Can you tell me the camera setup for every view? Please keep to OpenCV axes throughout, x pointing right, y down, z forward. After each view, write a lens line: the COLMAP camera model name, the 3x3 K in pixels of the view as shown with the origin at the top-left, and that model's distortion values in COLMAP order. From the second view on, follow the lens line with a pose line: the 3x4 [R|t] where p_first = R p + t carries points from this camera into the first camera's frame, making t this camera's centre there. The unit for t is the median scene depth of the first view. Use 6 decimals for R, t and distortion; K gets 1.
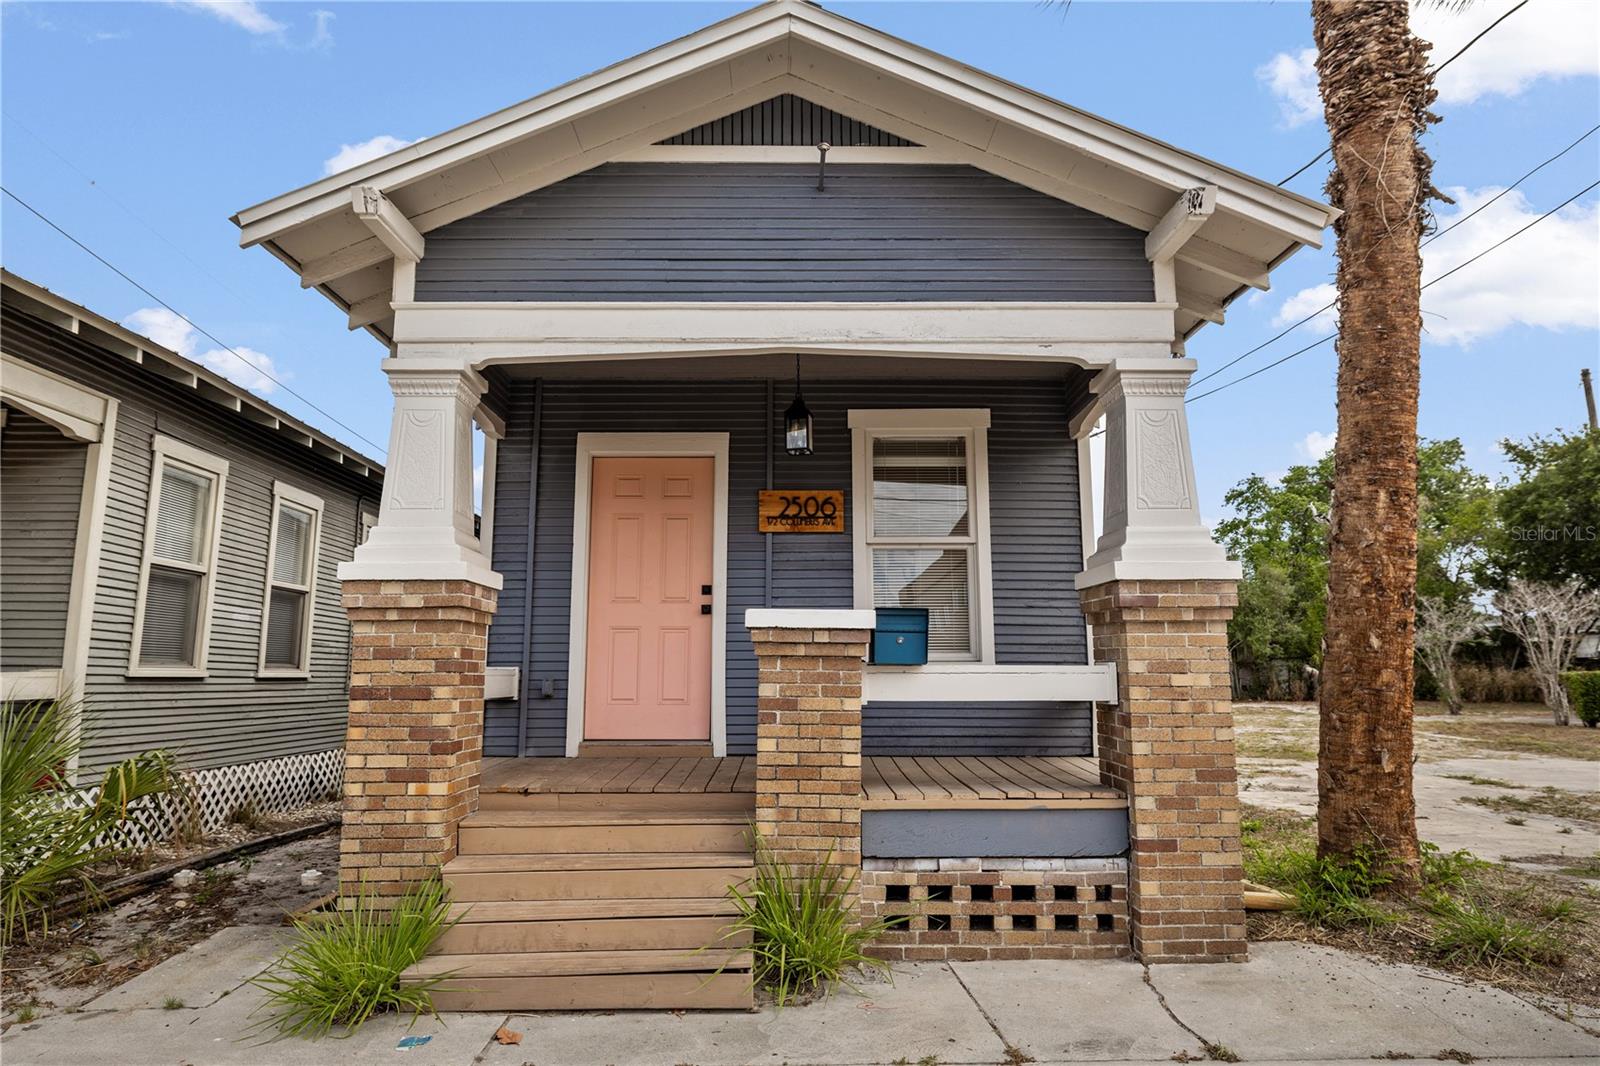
lens RADIAL K [[988.5, 0, 799.1], [0, 988.5, 533.0], [0, 0, 1]] dist [-0.008633, 0.000144]
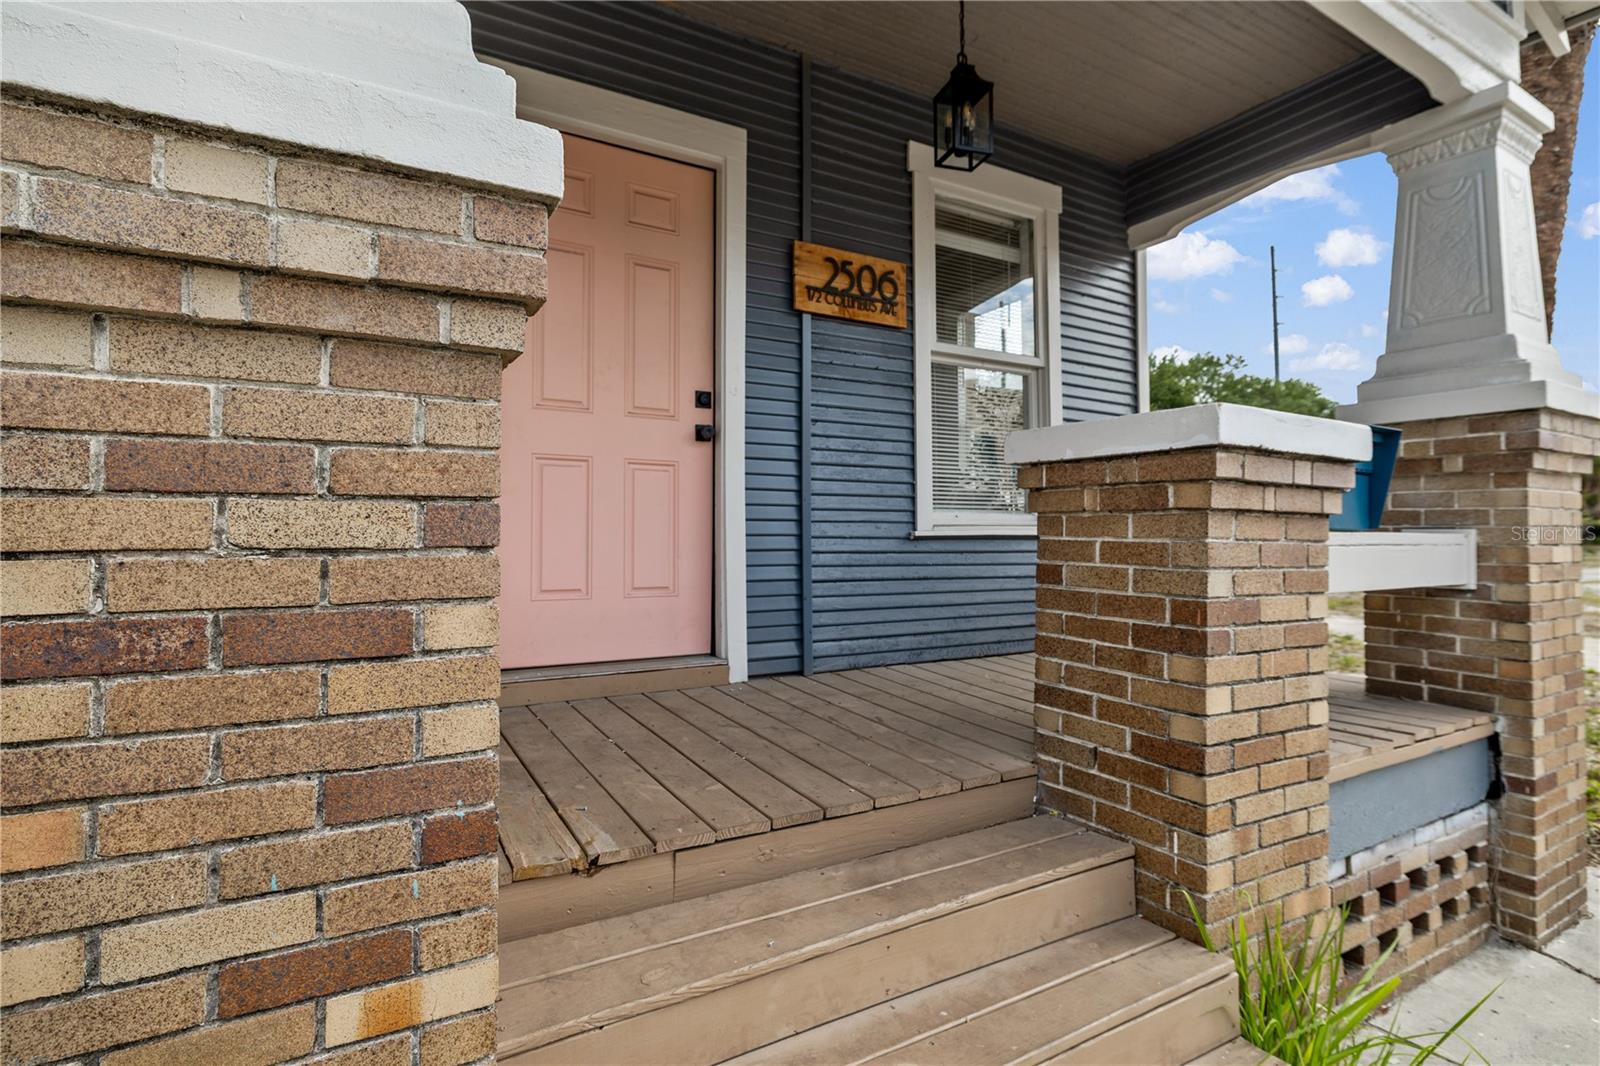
lens RADIAL K [[807.3, 0, 799.8], [0, 807.3, 525.6], [0, 0, 1]] dist [-0.002923, -0.001705]
pose [[0.868372, 0.009497, 0.495822, -0.286847], [-0.072246, 0.991573, 0.107538, 0.078080], [-0.490622, -0.129204, 0.861740, 0.571732]]
